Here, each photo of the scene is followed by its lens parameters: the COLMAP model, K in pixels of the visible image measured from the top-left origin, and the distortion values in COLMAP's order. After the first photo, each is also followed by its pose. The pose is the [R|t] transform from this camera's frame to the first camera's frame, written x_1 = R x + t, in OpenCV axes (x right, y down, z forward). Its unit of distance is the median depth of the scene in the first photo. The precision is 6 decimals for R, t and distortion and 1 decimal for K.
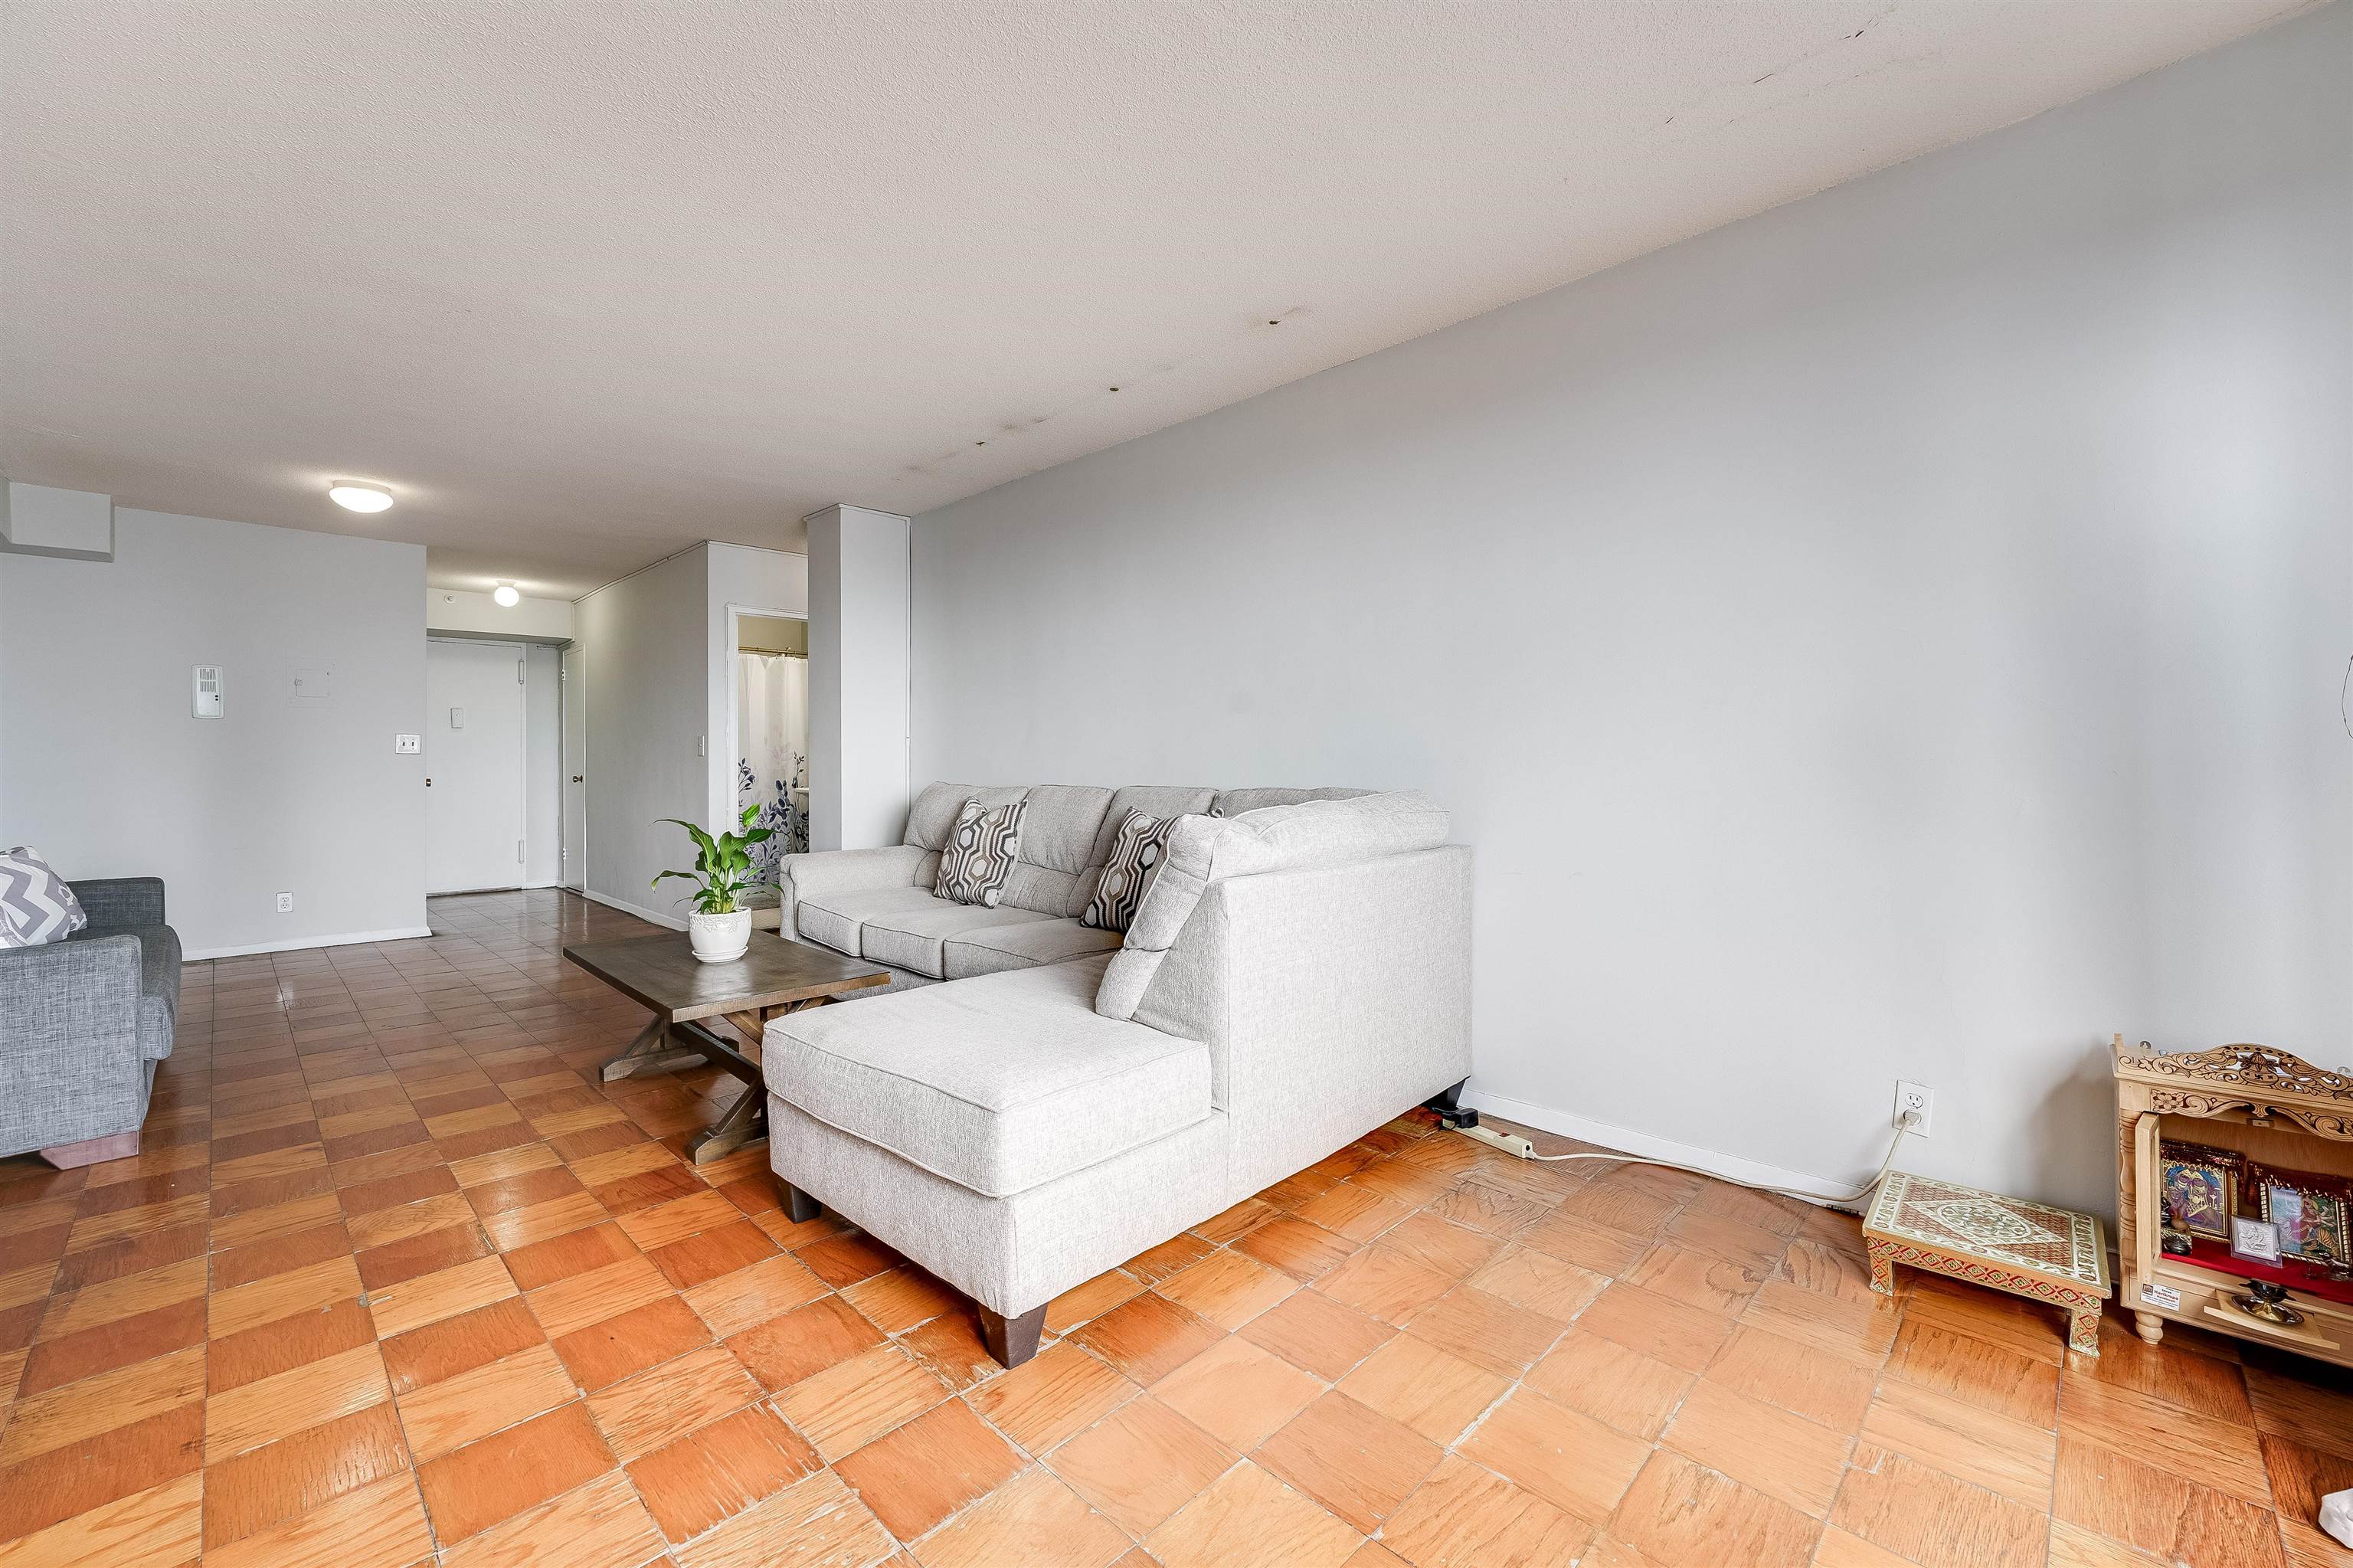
lens RADIAL K [[956.9, 0, 1176.1], [0, 956.9, 758.9], [0, 0, 1]] dist [-0.004986, -0.000011]
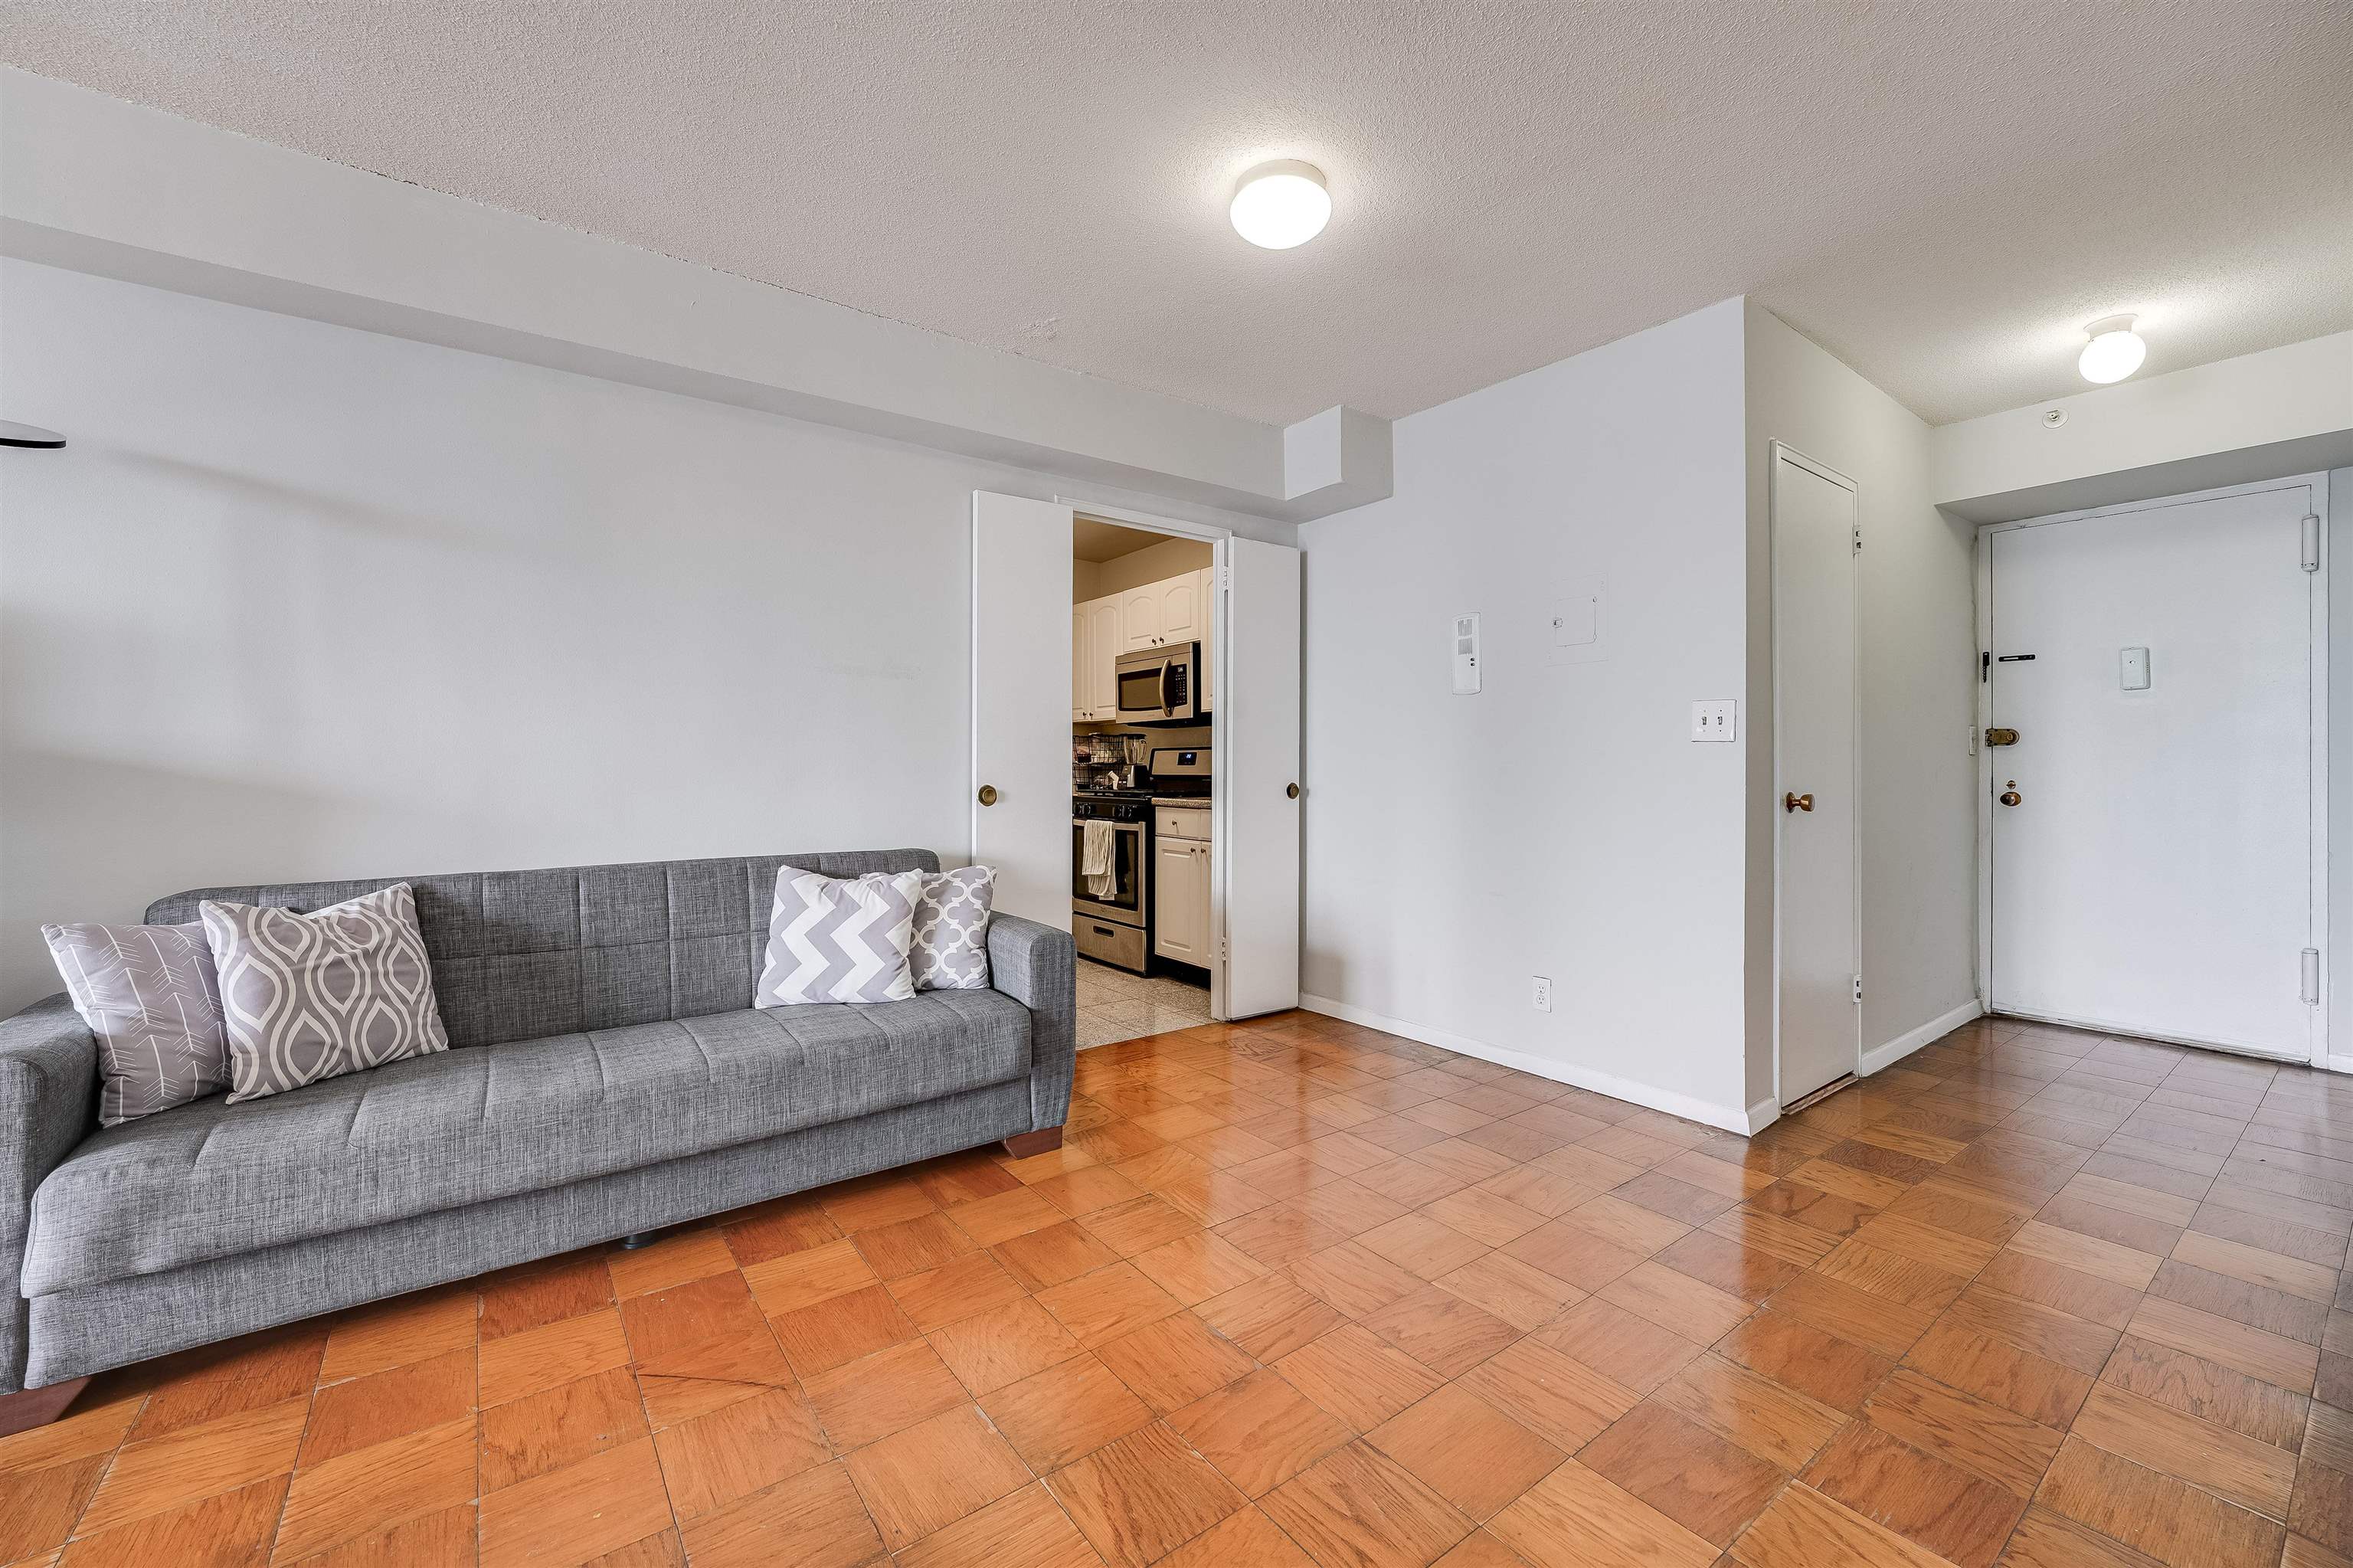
lens RADIAL K [[956.9, 0, 1176.1], [0, 956.9, 758.9], [0, 0, 1]] dist [-0.004986, -0.000011]
pose [[-0.151454, -0.003879, -0.988457, -0.636479], [0.001740, 0.999990, -0.004191, 0.010524], [0.988463, -0.002355, -0.151446, 1.766629]]
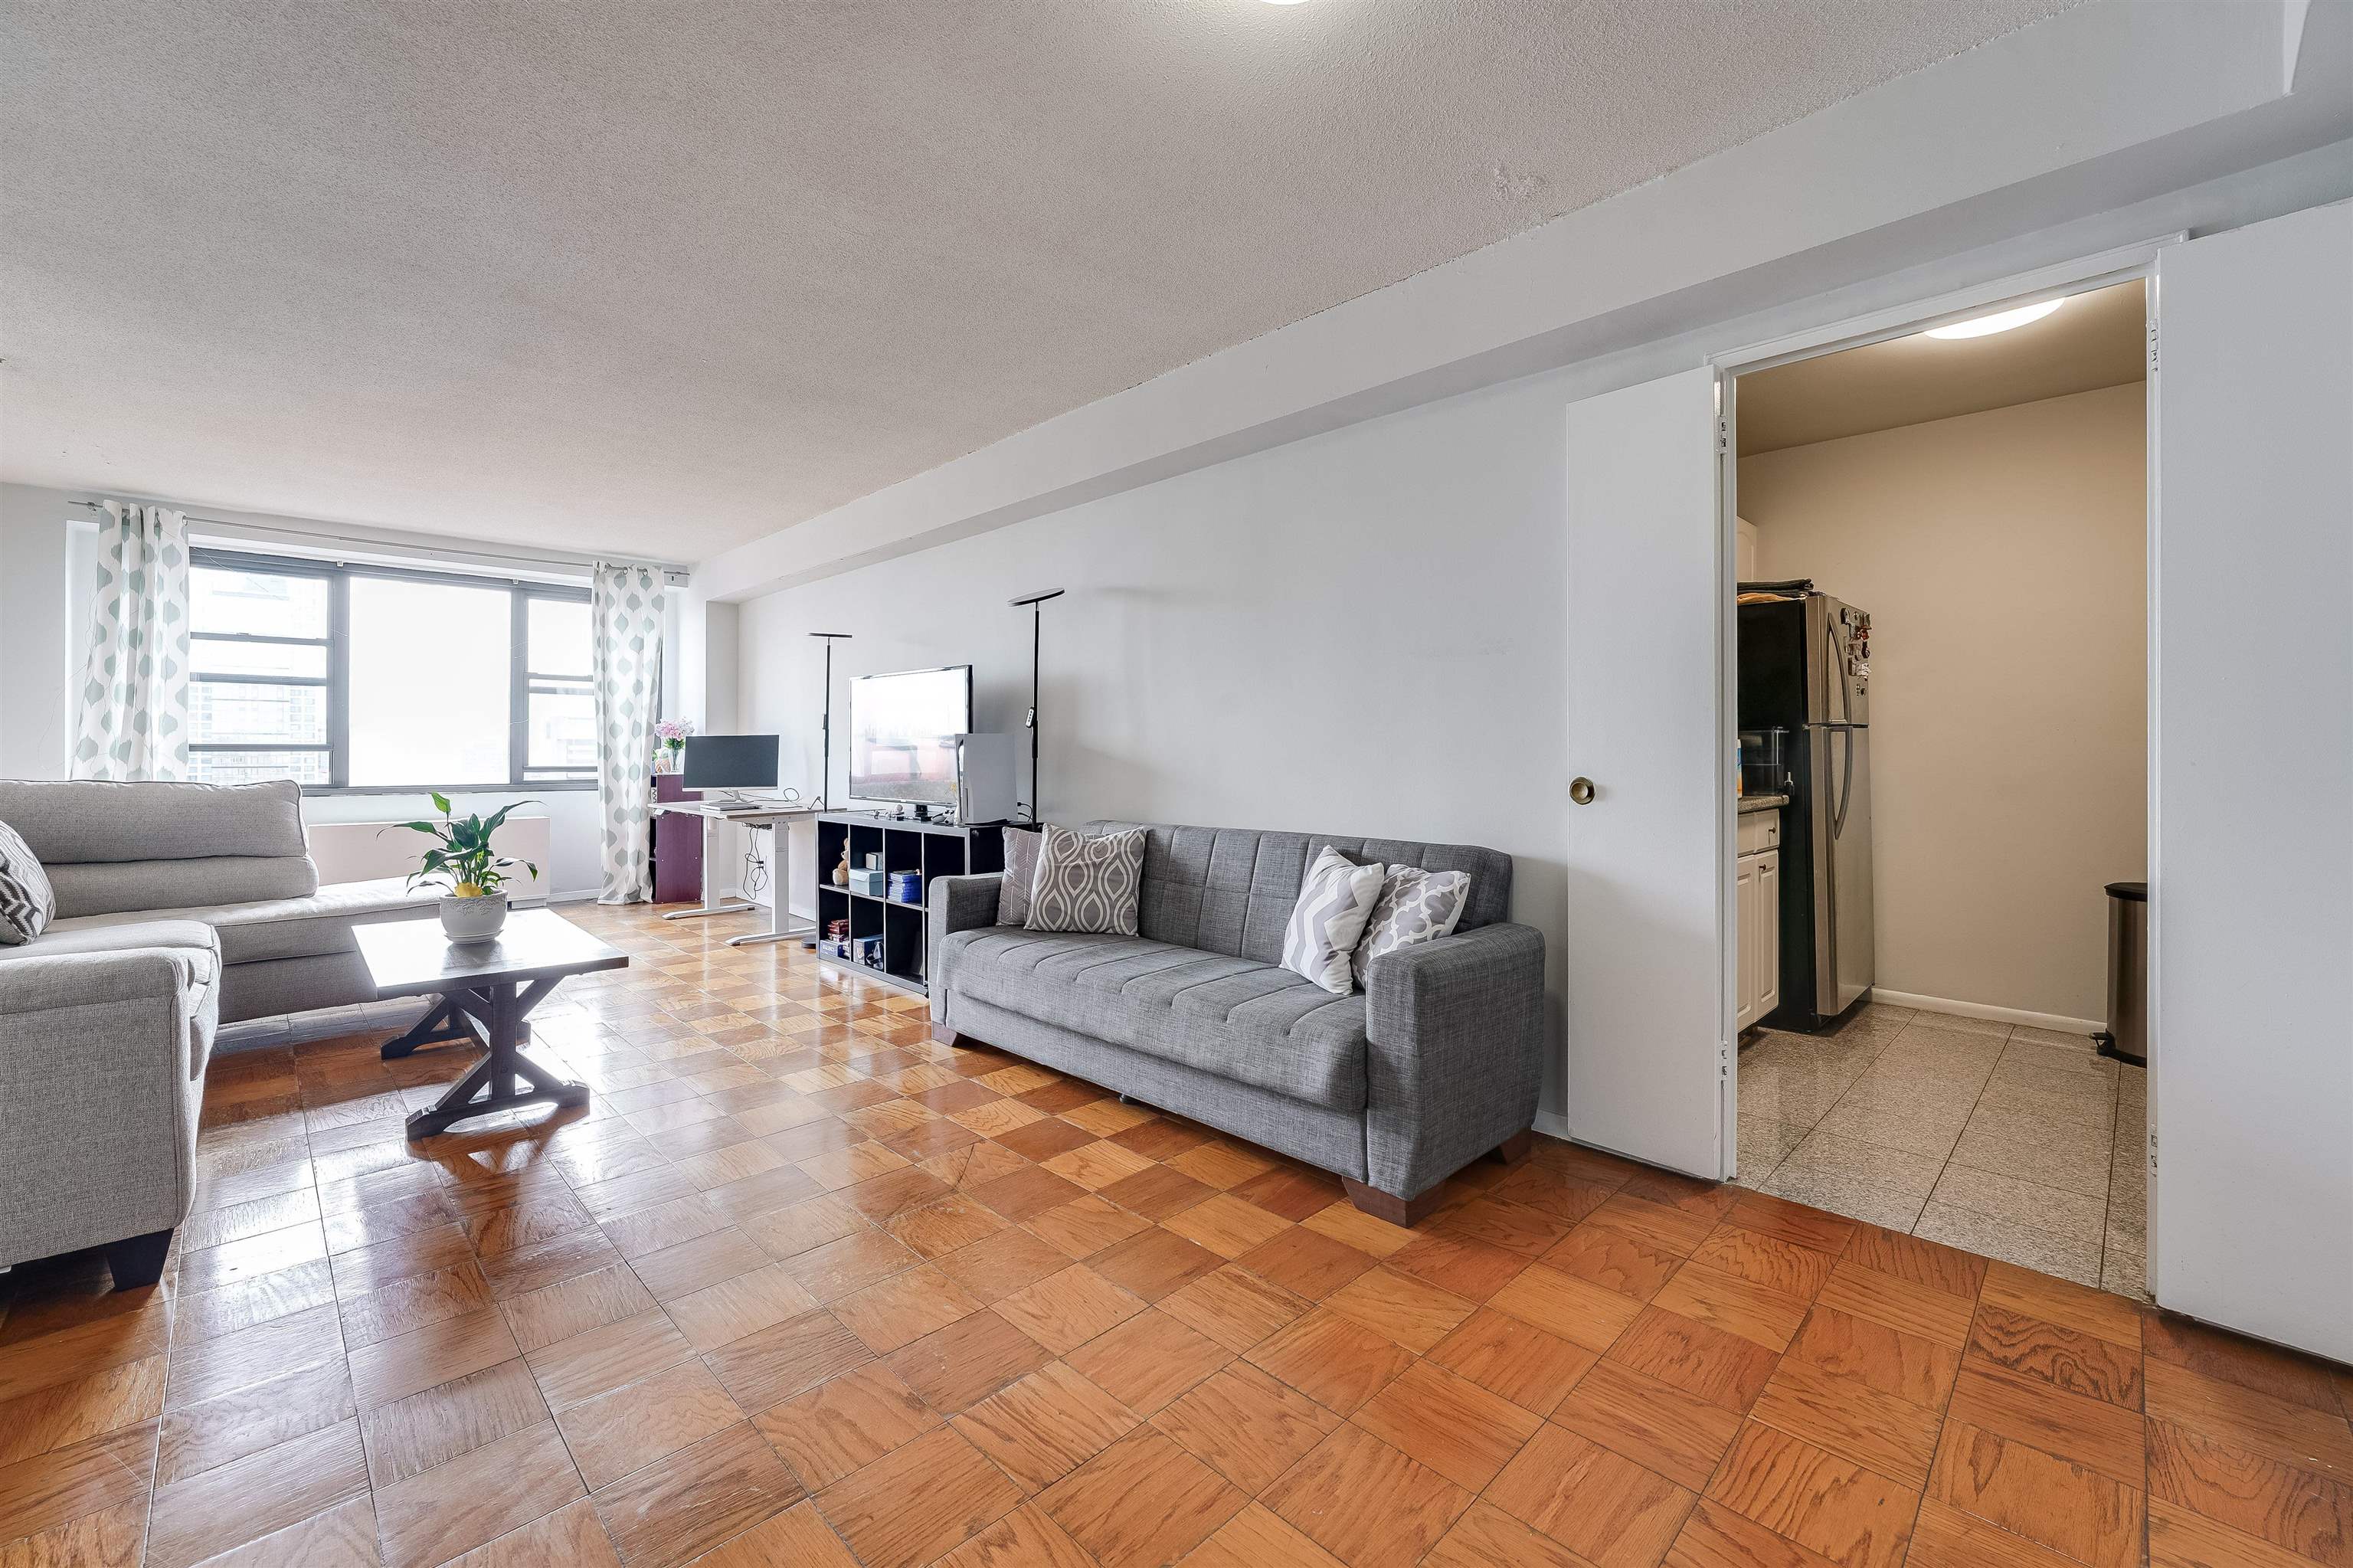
lens RADIAL K [[955.4, 0, 1166.6], [0, 955.4, 745.8], [0, 0, 1]] dist [-0.007749, 0.000358]
pose [[-0.999932, 0.002854, 0.011266, -1.408938], [0.002753, 0.999956, -0.008935, 0.014402], [-0.011291, -0.008904, -0.999897, 2.294934]]
